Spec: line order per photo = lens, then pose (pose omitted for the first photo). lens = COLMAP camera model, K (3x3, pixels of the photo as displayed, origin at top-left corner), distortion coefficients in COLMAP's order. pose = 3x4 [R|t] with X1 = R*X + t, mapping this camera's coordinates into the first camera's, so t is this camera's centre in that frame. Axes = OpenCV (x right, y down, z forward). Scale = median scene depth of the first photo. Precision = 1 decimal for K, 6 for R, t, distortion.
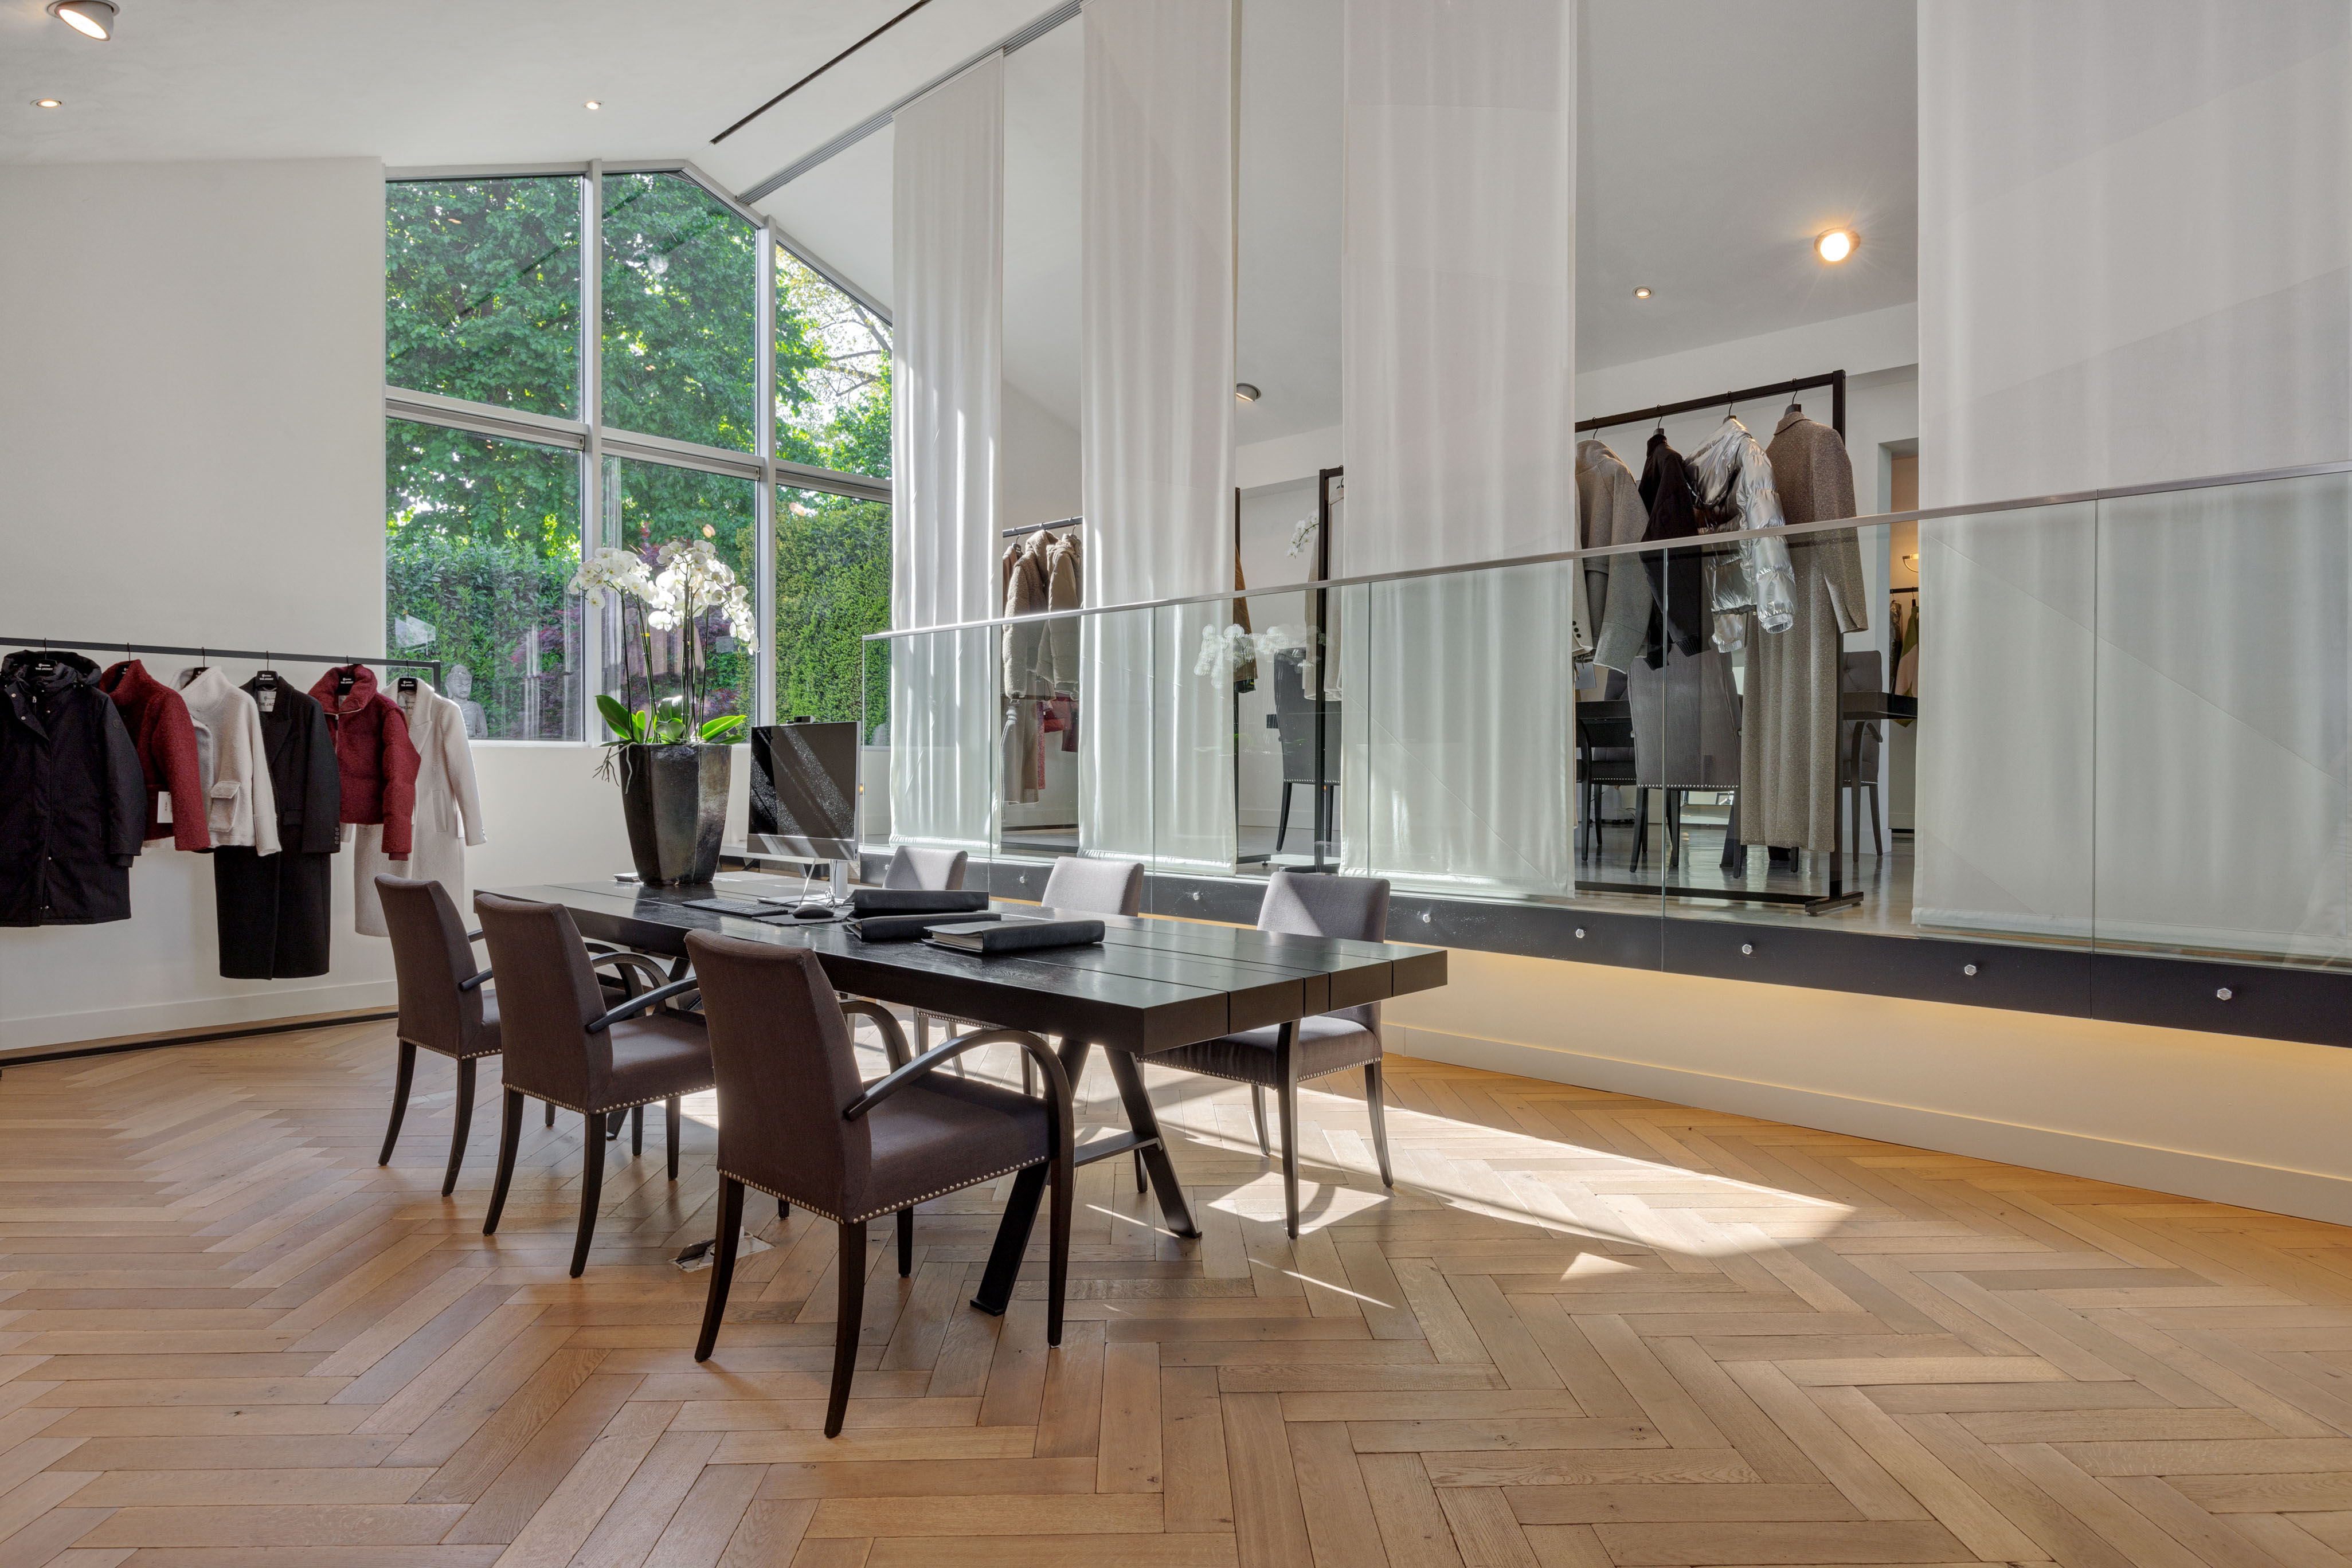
lens RADIAL K [[1325.1, 0, 1176.0], [0, 1325.1, 784.0], [0, 0, 1]] dist [-0.003008, 0.000085]
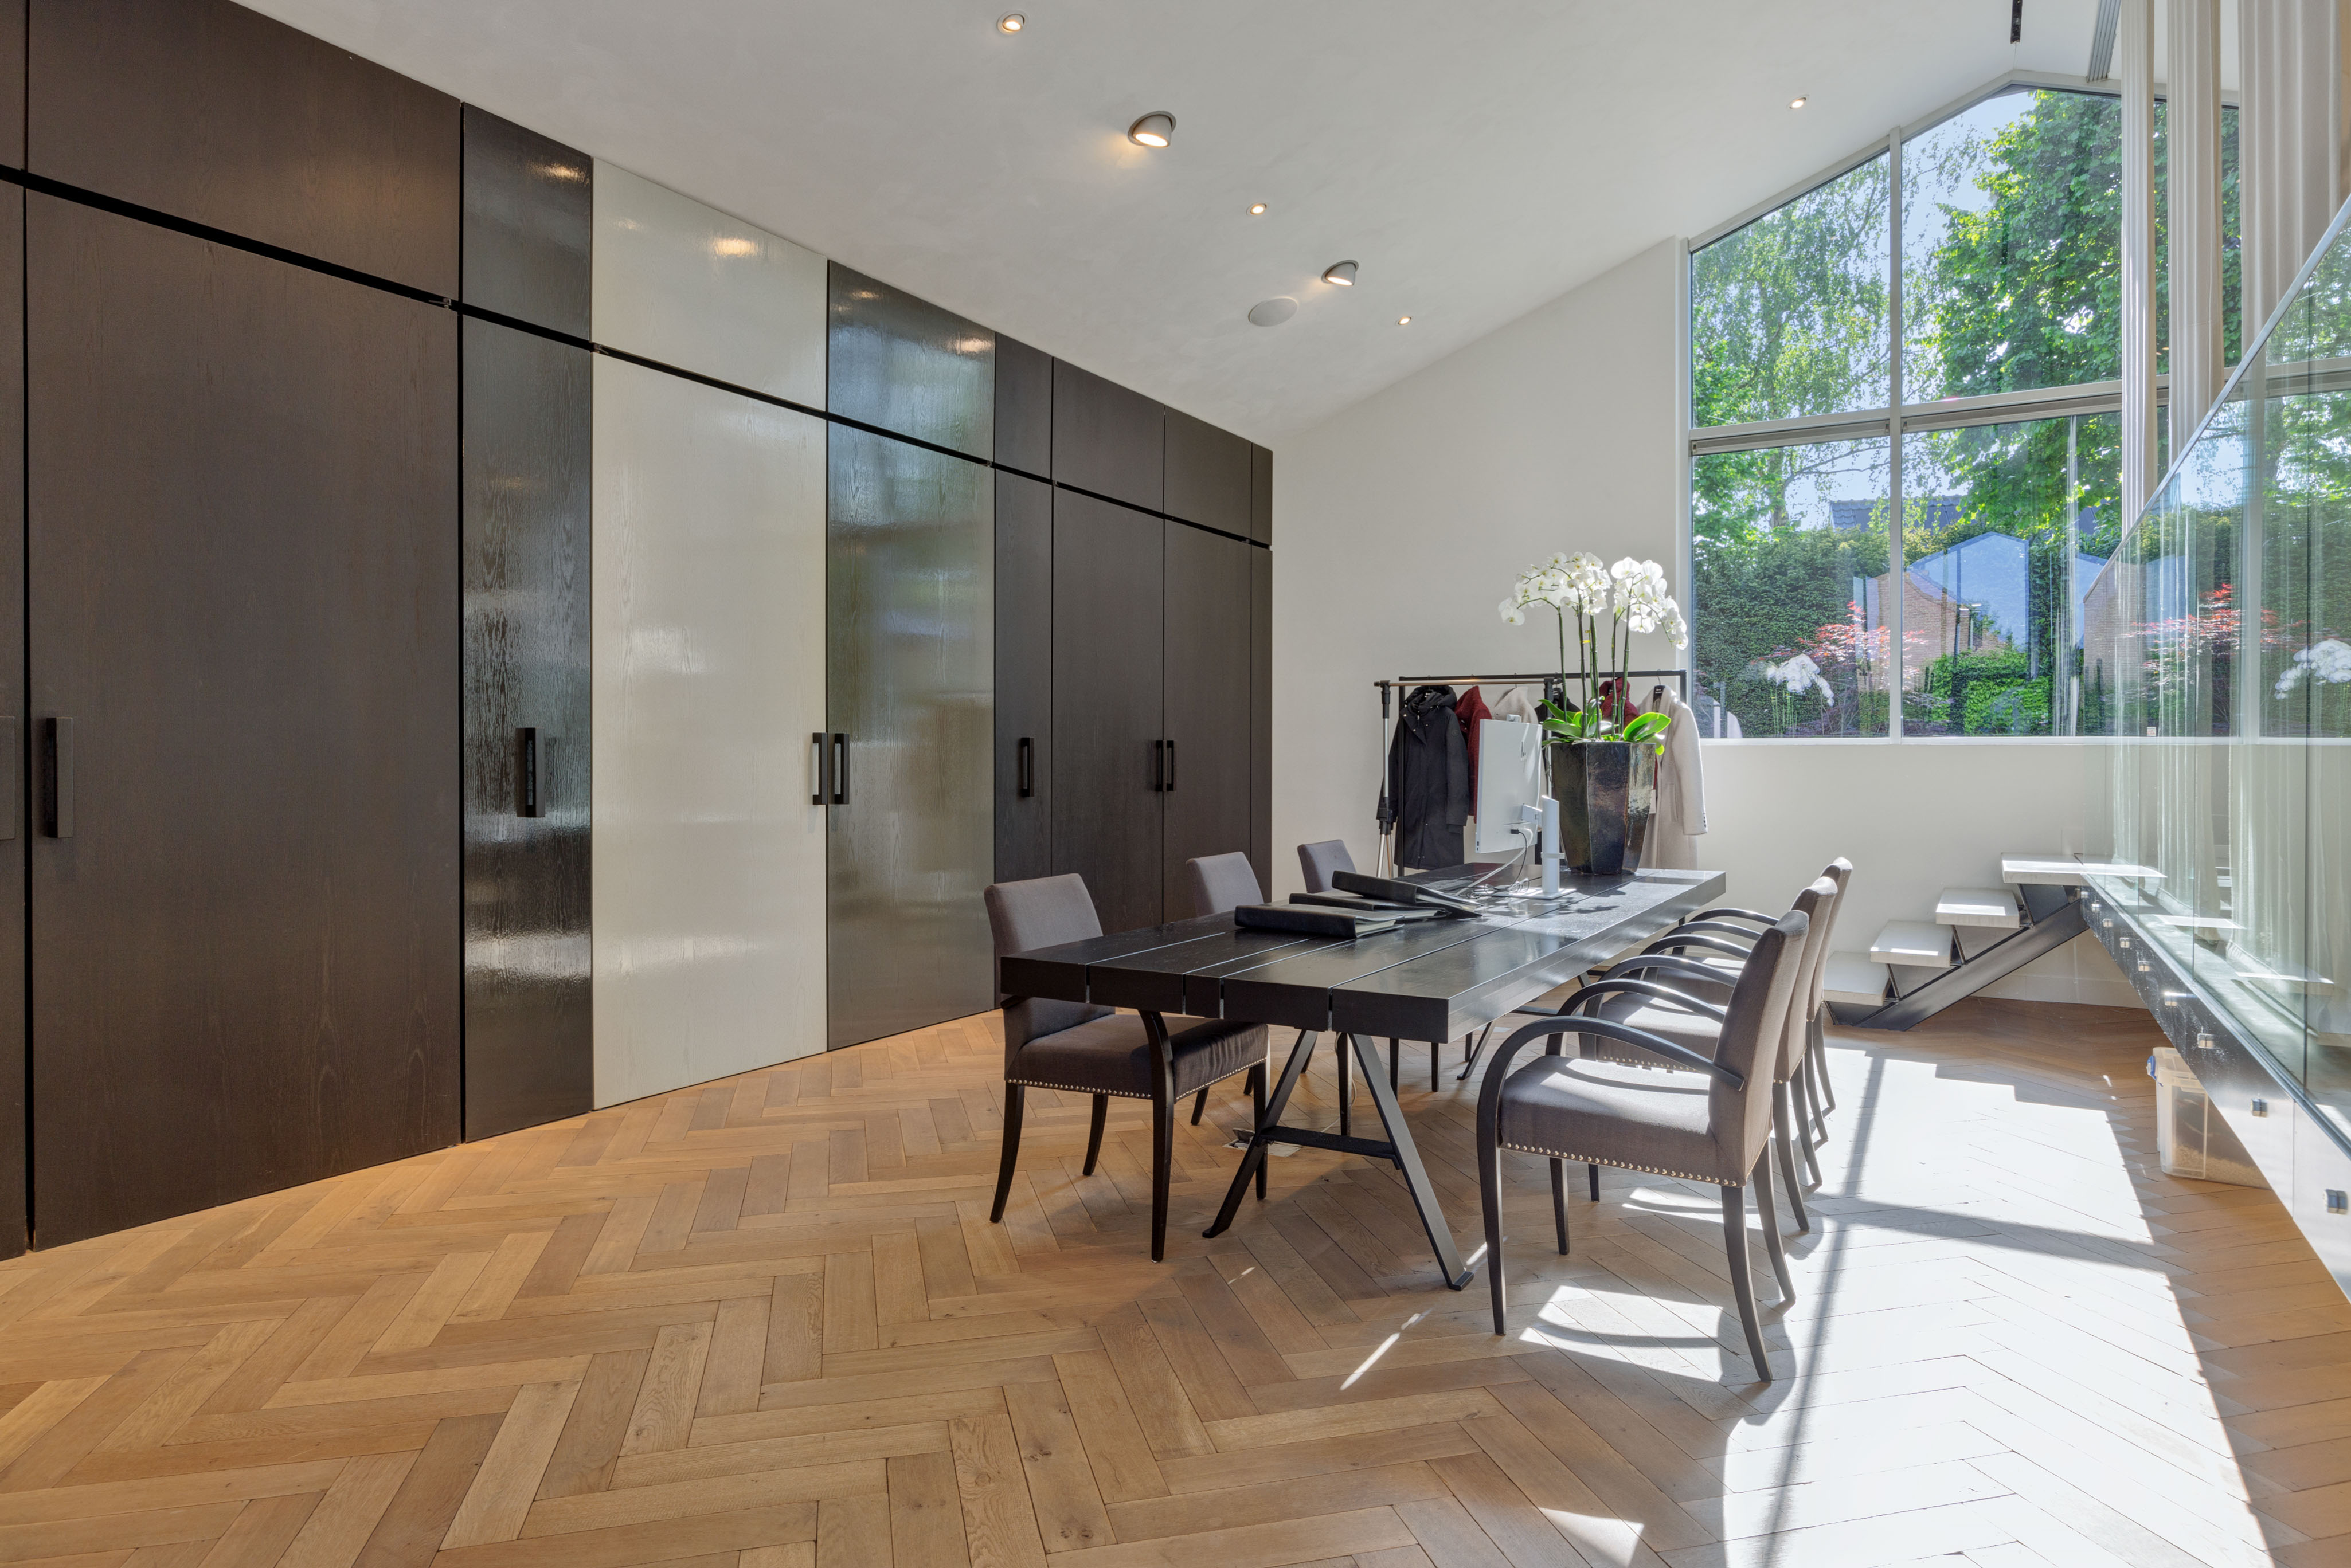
lens RADIAL K [[1344.3, 0, 1175.5], [0, 1344.3, 784.0], [0, 0, 1]] dist [-0.001109, -0.000987]
pose [[0.220590, 0.020451, -0.975152, 0.812766], [-0.015604, 0.999726, 0.017436, -0.015122], [0.975242, 0.011370, 0.220849, 0.570941]]
